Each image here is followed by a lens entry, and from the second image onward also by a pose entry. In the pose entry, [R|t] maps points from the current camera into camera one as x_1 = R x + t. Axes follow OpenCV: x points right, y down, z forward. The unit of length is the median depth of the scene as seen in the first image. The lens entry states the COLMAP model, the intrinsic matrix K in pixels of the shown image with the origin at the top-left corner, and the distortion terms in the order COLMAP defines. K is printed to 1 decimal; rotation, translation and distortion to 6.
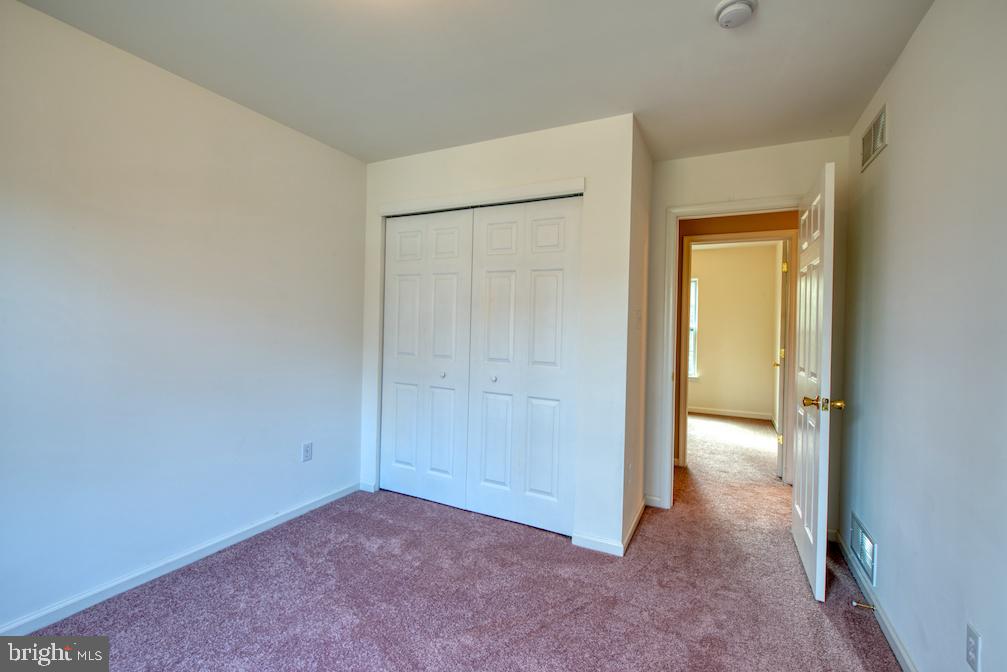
lens RADIAL K [[443.4, 0, 498.1], [0, 443.4, 325.1], [0, 0, 1]] dist [-0.001764, -0.000665]
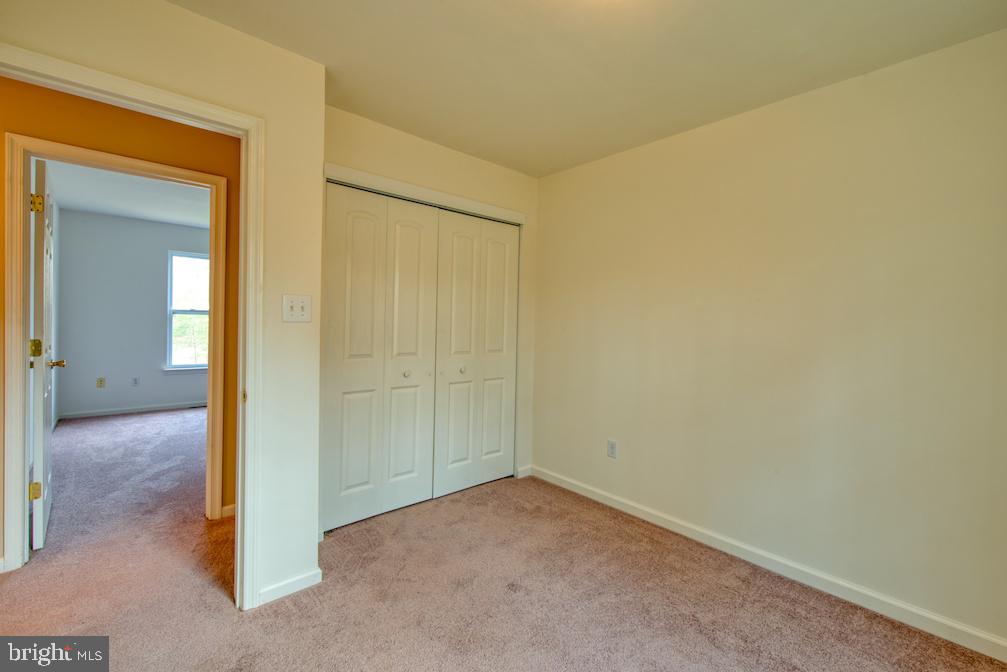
lens RADIAL K [[443.4, 0, 498.1], [0, 443.4, 325.1], [0, 0, 1]] dist [-0.001764, -0.000665]
pose [[0.346705, -0.027517, 0.937571, -0.945651], [-0.014033, 0.999306, 0.034518, -0.028835], [-0.937869, -0.025125, 0.346078, 0.486145]]
